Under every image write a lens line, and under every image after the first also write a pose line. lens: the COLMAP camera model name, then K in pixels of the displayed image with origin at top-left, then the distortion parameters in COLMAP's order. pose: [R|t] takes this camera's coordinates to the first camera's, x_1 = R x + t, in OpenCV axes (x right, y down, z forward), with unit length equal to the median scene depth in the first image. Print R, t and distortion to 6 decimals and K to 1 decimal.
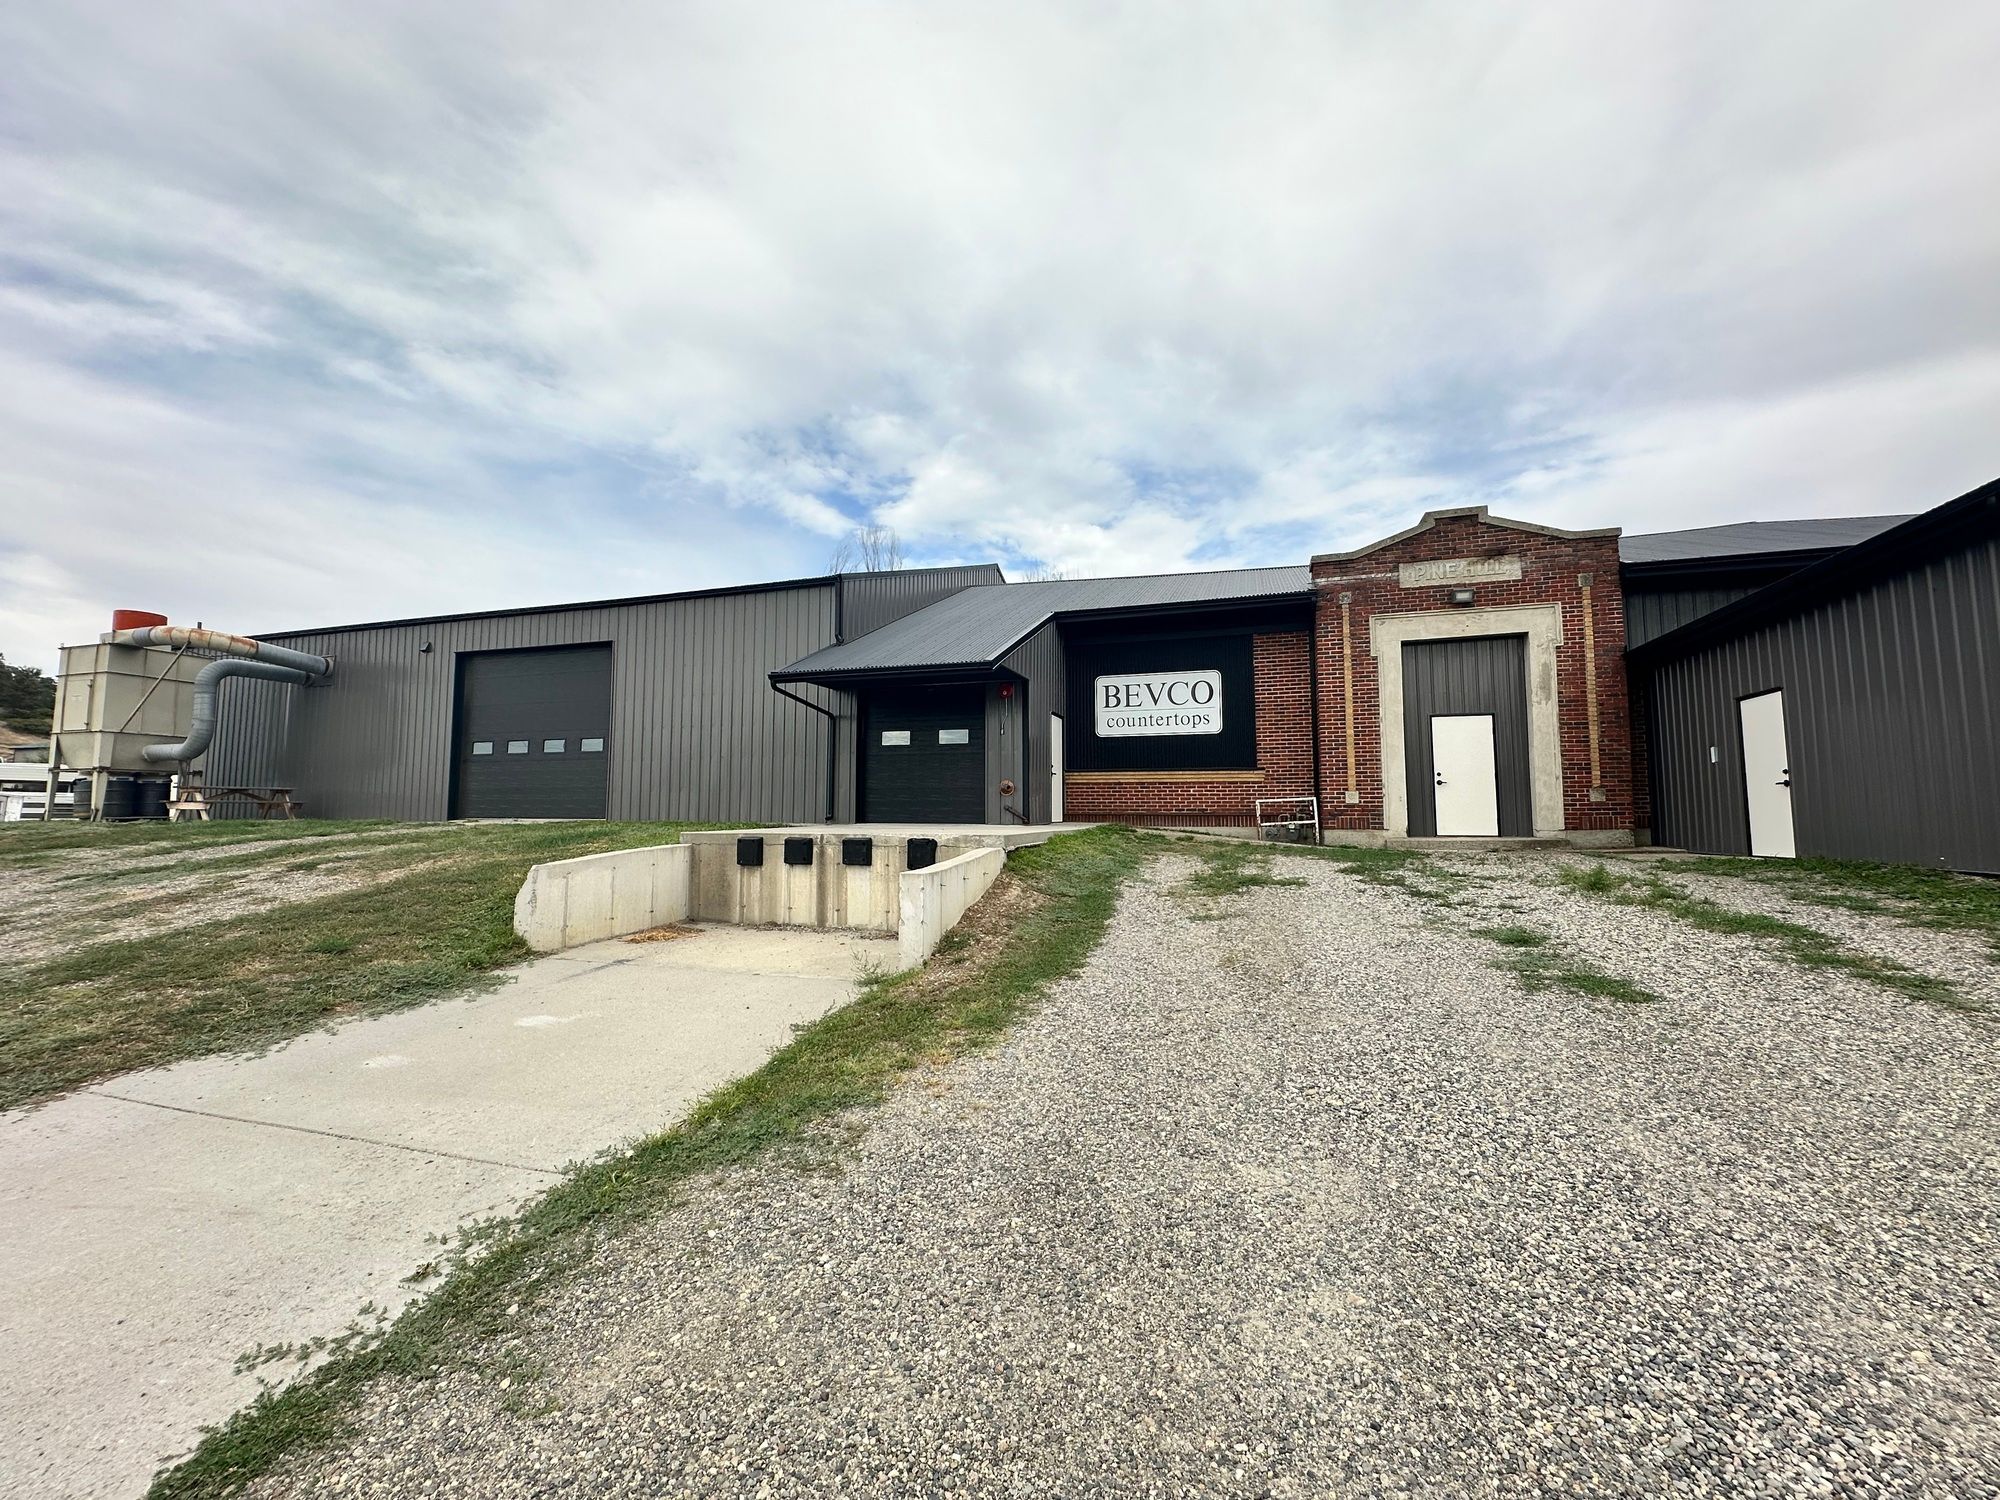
lens RADIAL K [[789.1, 0, 997.0], [0, 789.1, 737.8], [0, 0, 1]] dist [-0.002305, 0.001010]
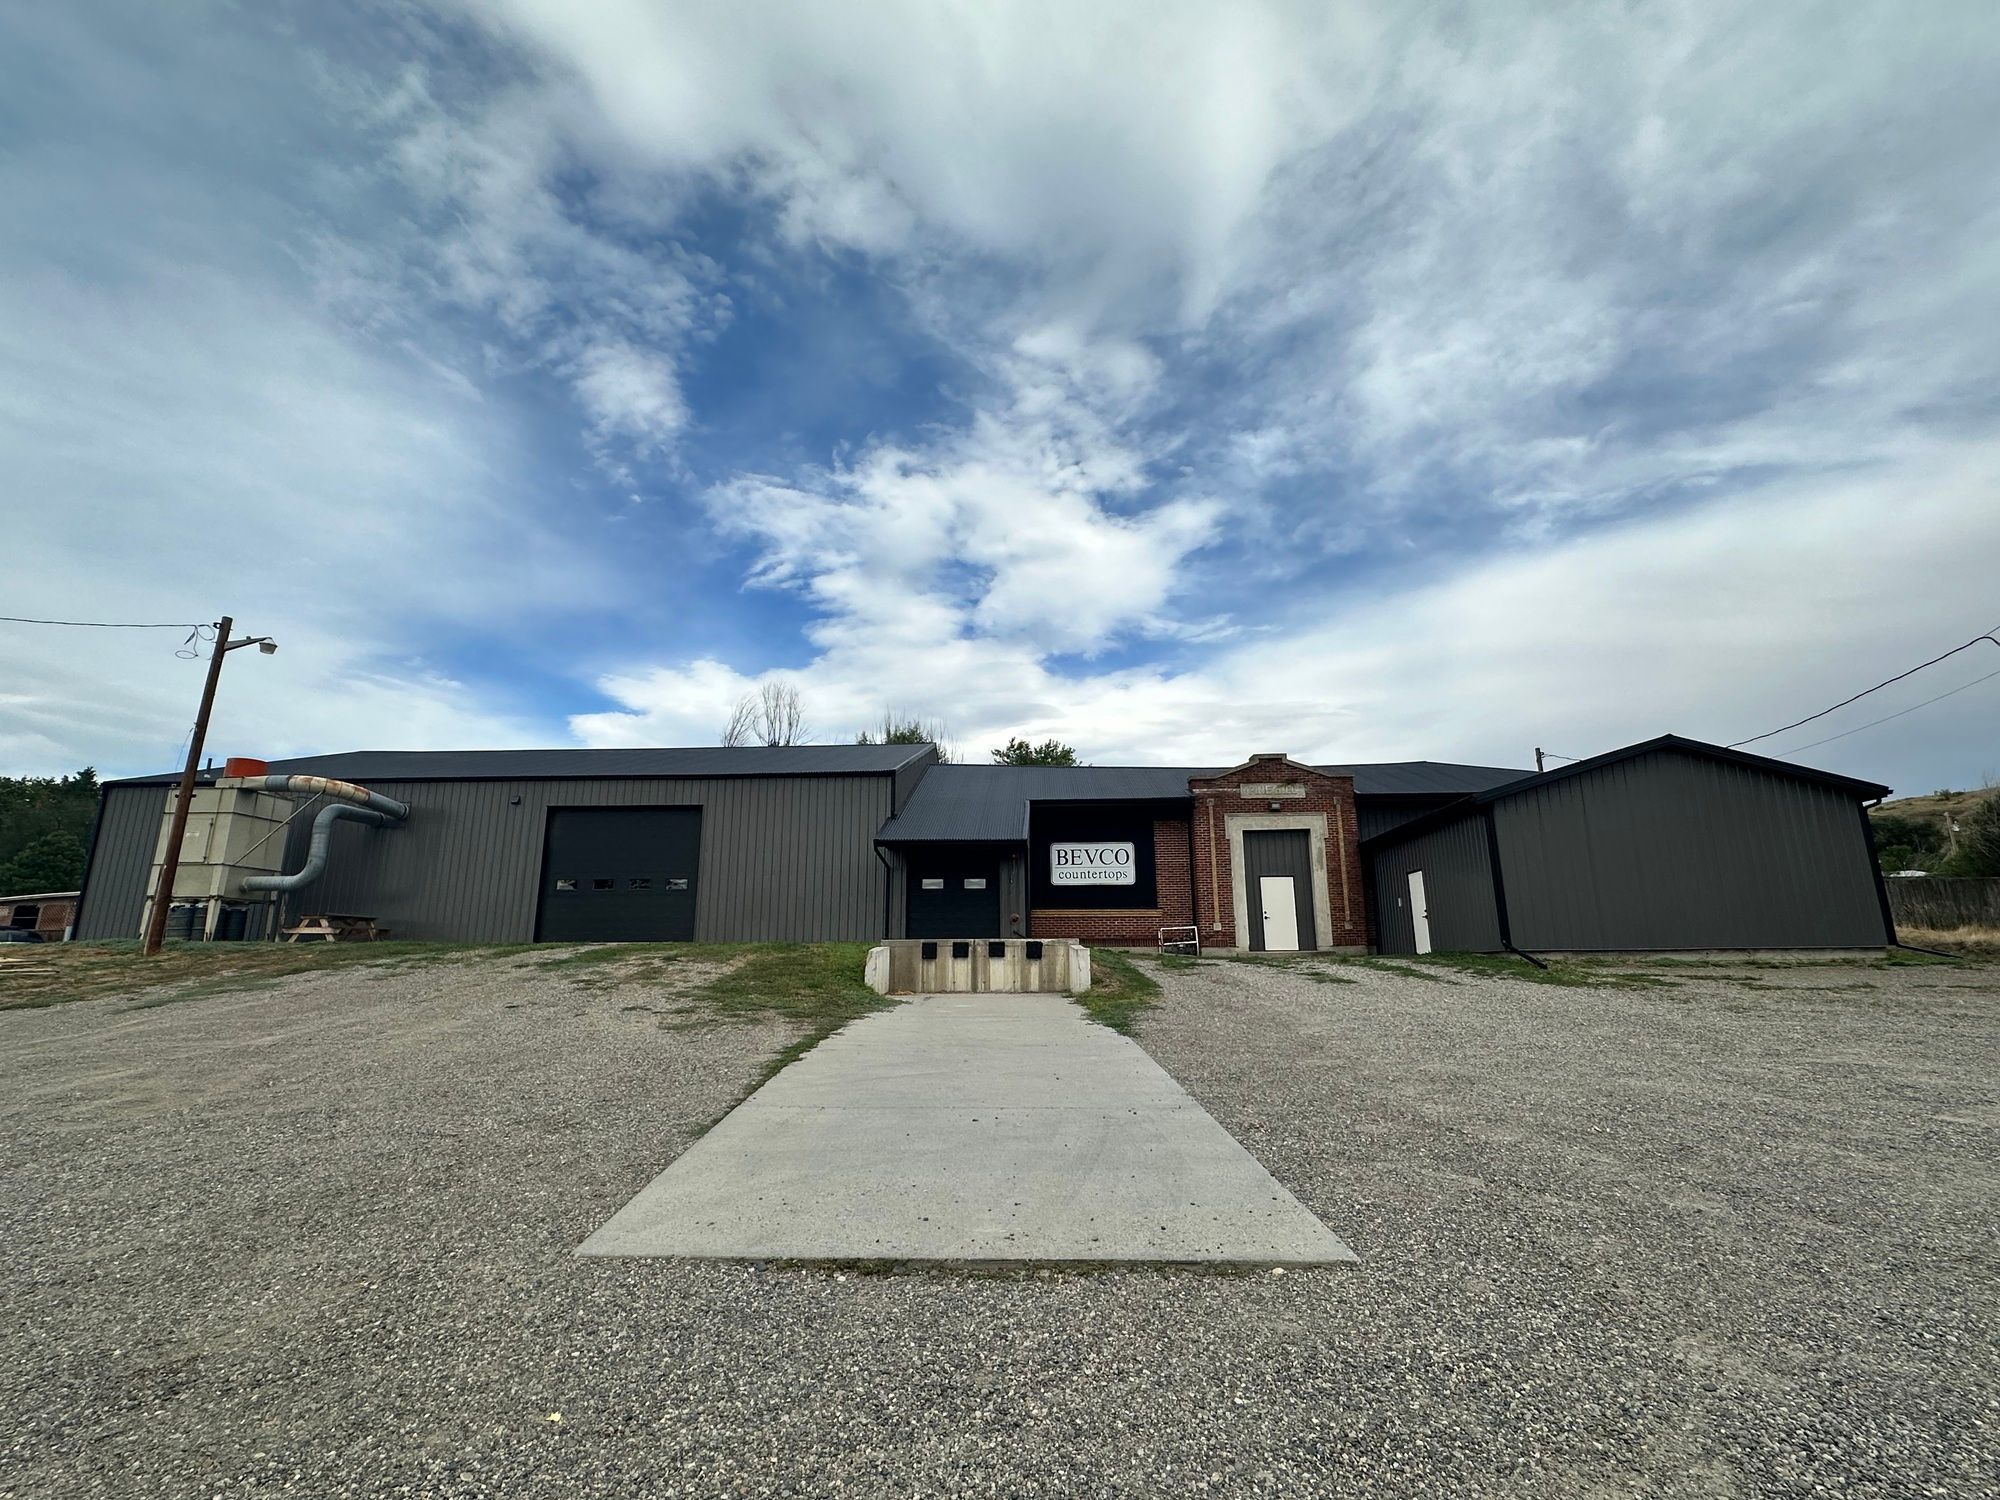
lens RADIAL K [[928.9, 0, 977.7], [0, 928.9, 732.6], [0, 0, 1]] dist [-0.000988, 0.000934]
pose [[0.968967, 0.057483, 0.240412, -0.515532], [-0.019661, 0.987426, -0.156854, -0.008911], [-0.246405, 0.147259, 0.957914, -0.773537]]
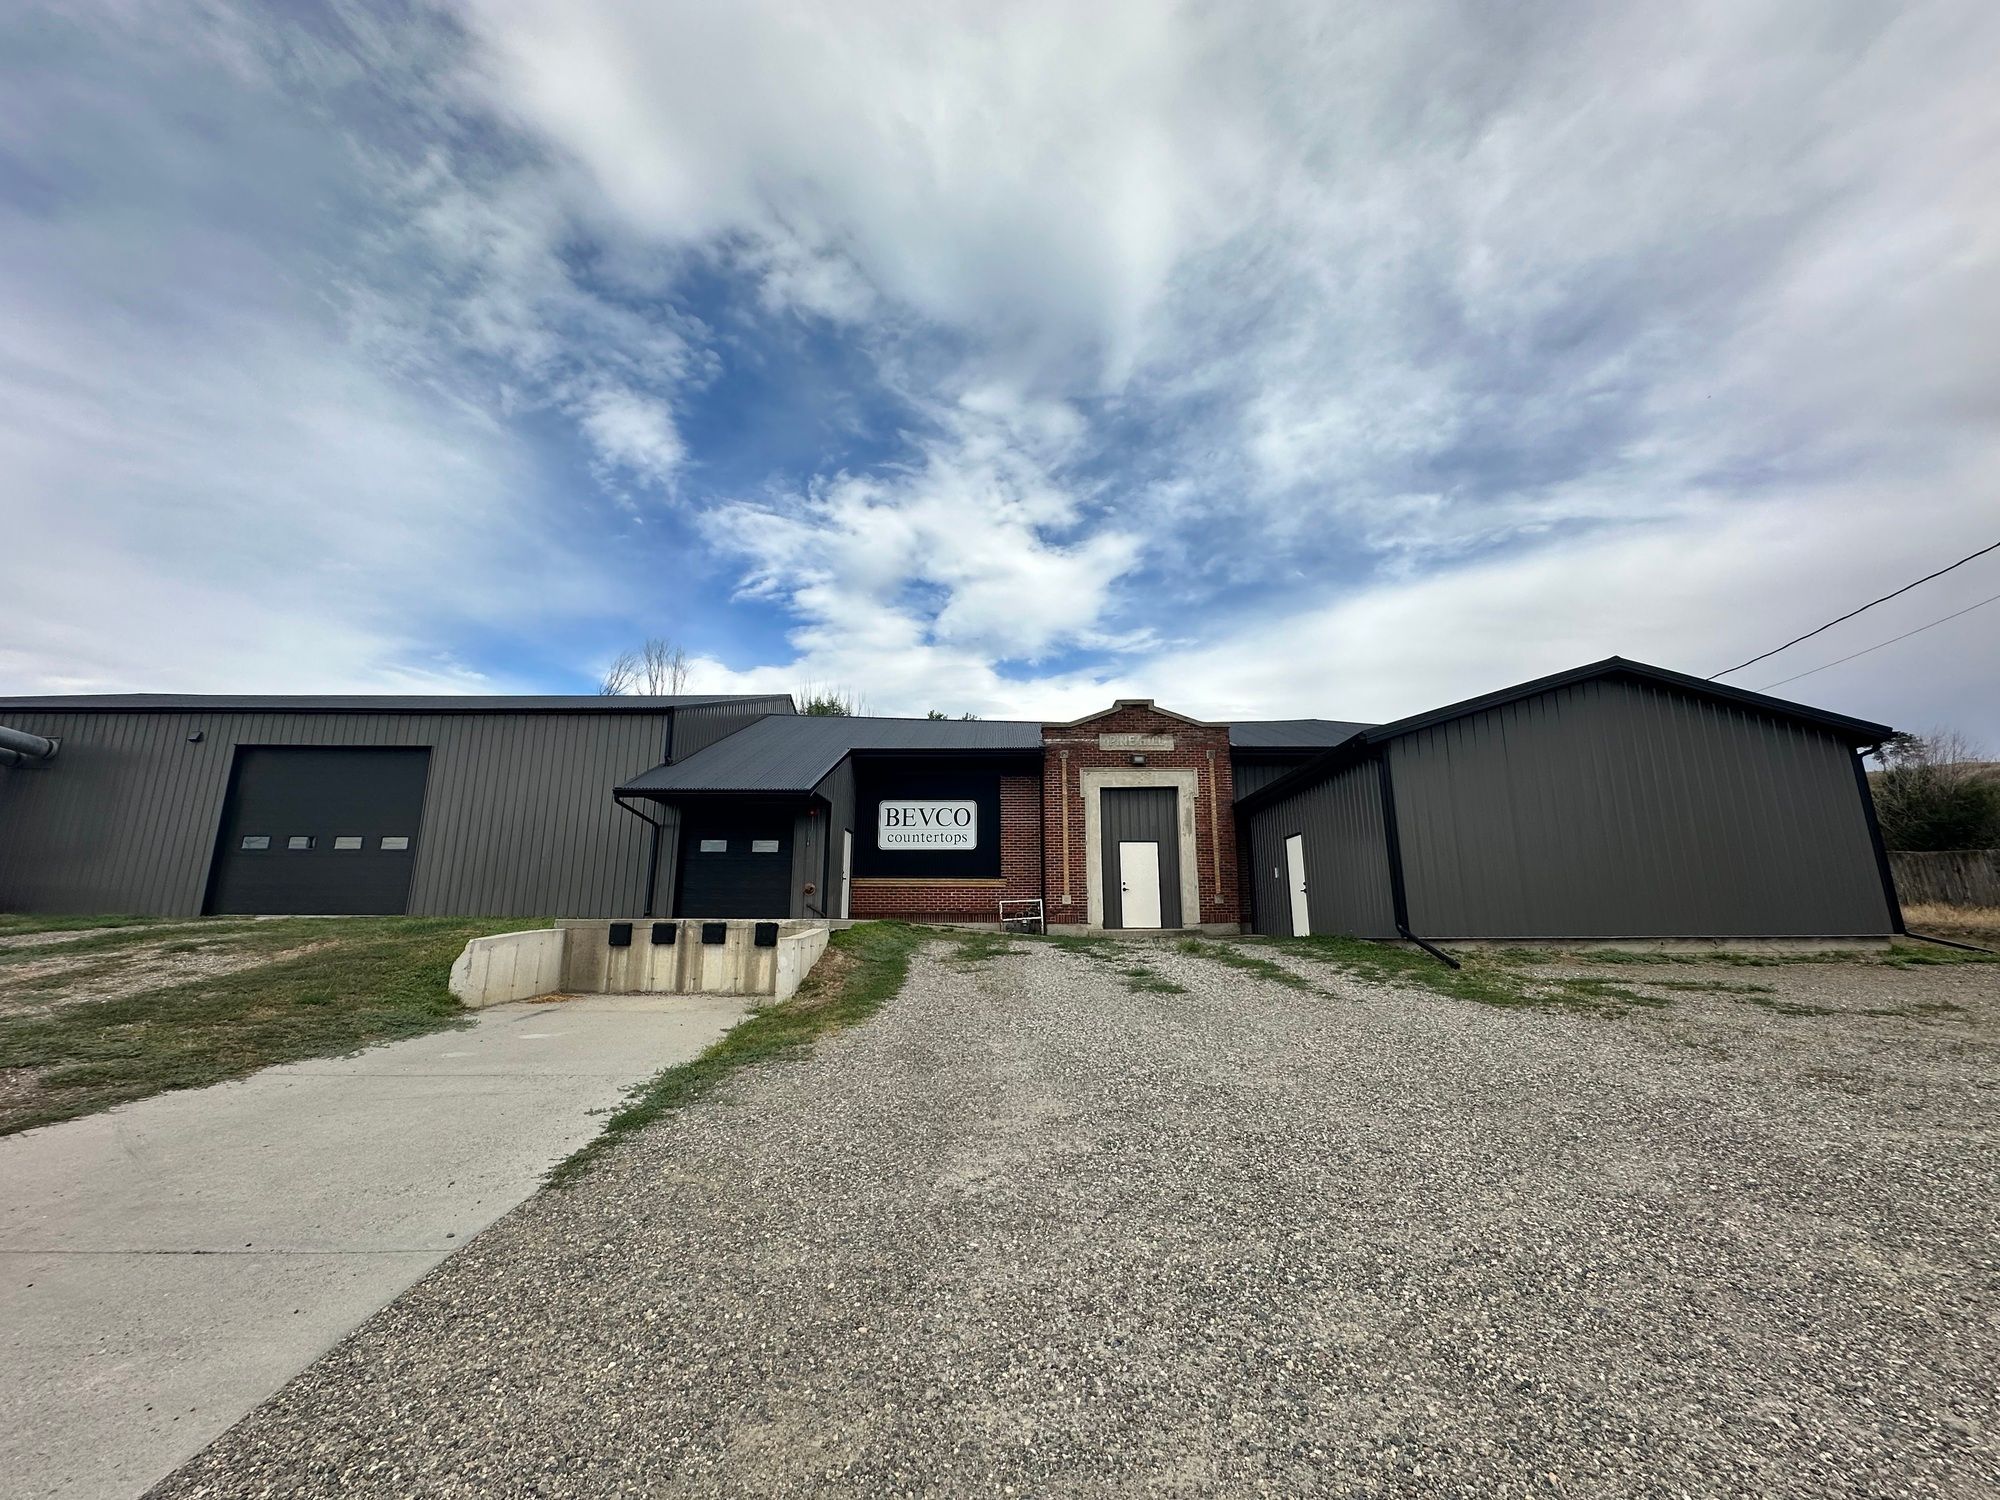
lens RADIAL K [[789.1, 0, 981.7], [0, 789.1, 747.3], [0, 0, 1]] dist [-0.002305, 0.001010]
pose [[0.955147, 0.066297, 0.288616, -0.103135], [-0.028005, 0.990472, -0.134838, 0.002383], [-0.294805, 0.120707, 0.947903, -0.287188]]
